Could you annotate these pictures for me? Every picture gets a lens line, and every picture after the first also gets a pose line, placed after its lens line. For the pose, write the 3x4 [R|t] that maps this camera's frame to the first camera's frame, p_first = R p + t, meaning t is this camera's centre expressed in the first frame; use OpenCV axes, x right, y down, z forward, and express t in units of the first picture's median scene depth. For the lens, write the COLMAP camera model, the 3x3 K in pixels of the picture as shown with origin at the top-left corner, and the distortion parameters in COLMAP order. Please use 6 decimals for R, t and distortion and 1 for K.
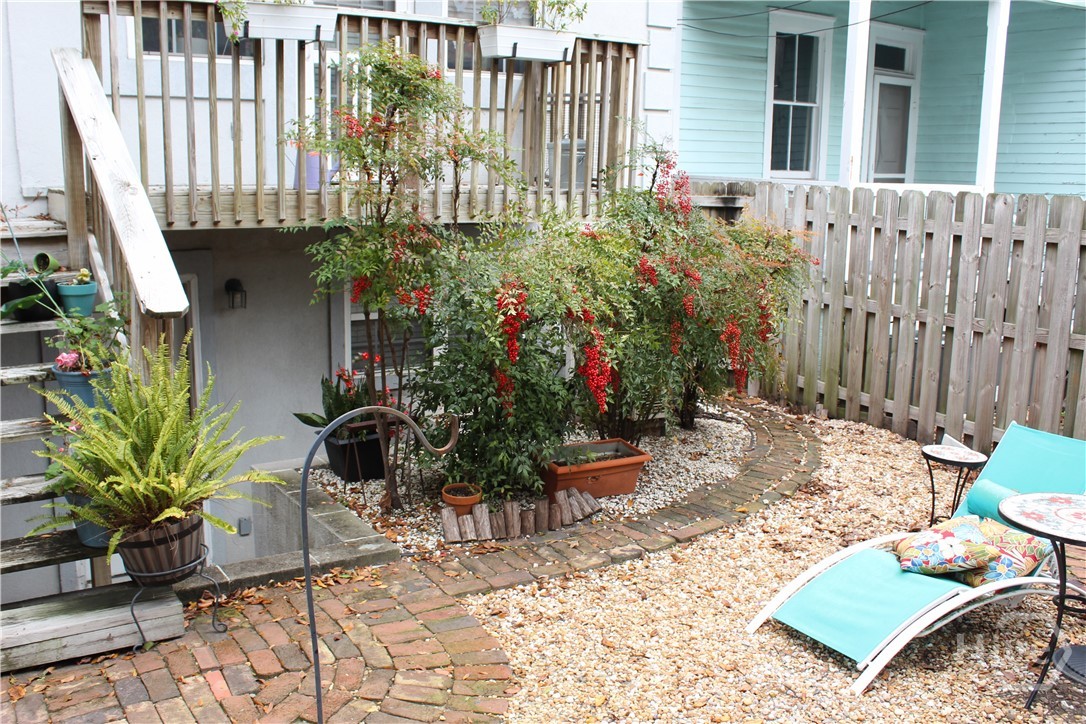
lens RADIAL K [[988.4, 0, 541.7], [0, 988.4, 337.6], [0, 0, 1]] dist [-0.046917, -0.001299]
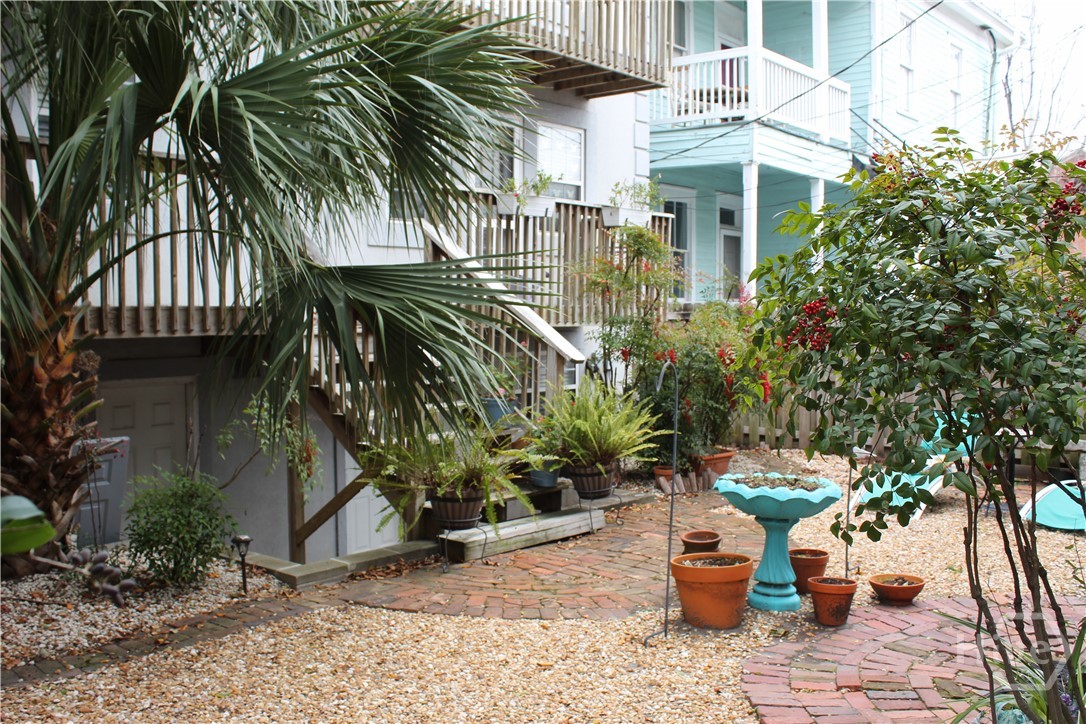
lens RADIAL K [[1057.8, 0, 543.0], [0, 1057.8, 362.0], [0, 0, 1]] dist [0.000726, 0.000668]
pose [[0.948654, -0.021043, 0.315614, -0.593070], [0.057019, 0.992816, -0.105188, 0.101134], [-0.311133, 0.117783, 0.943039, -0.508295]]
